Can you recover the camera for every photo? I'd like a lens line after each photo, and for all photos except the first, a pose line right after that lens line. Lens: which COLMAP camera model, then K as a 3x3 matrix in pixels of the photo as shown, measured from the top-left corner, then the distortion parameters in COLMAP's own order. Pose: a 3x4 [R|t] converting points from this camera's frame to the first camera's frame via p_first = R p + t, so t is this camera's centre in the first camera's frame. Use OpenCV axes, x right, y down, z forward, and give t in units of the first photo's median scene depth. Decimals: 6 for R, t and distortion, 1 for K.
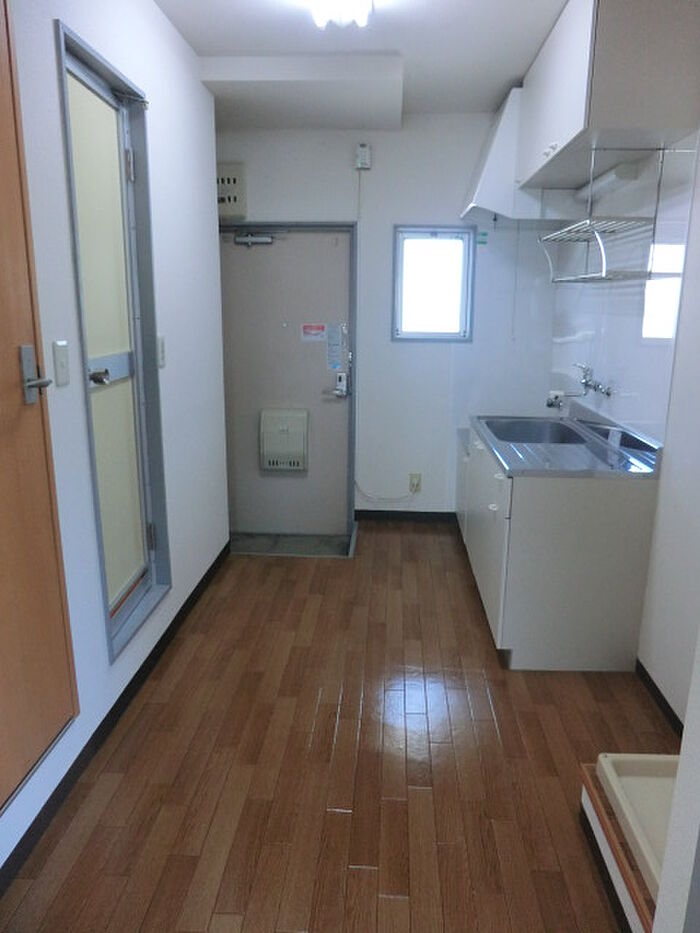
lens RADIAL K [[673.2, 0, 364.0], [0, 673.2, 466.8], [0, 0, 1]] dist [-0.110478, 0.105738]
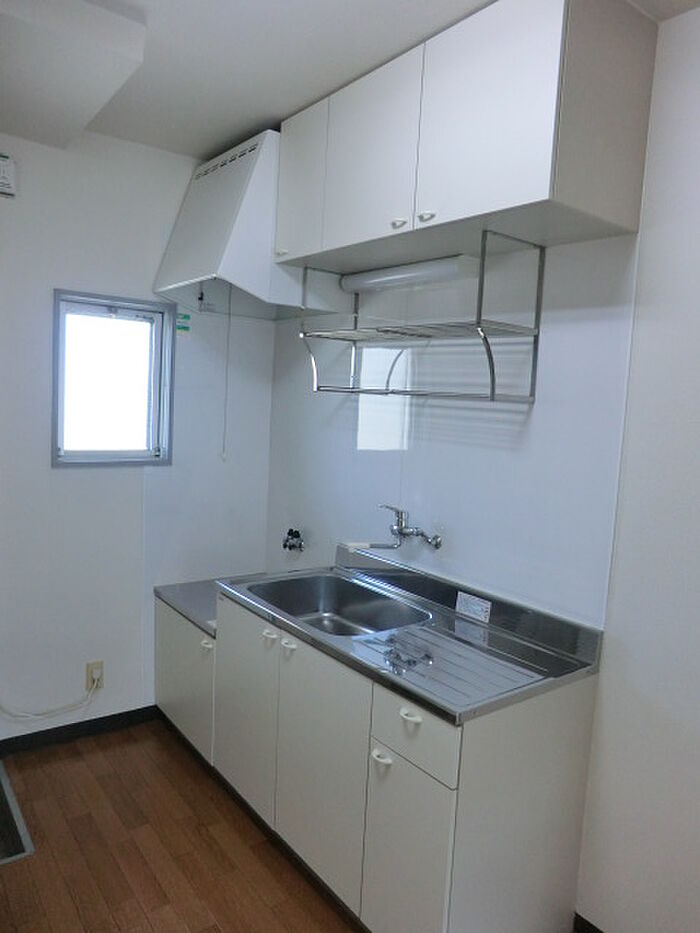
lens RADIAL K [[673.2, 0, 364.0], [0, 673.2, 466.8], [0, 0, 1]] dist [-0.110478, 0.105738]
pose [[0.762764, -0.034327, 0.645765, -0.142136], [0.107196, 0.991487, -0.073913, -0.111607], [-0.637730, 0.125602, 0.759950, 0.338136]]
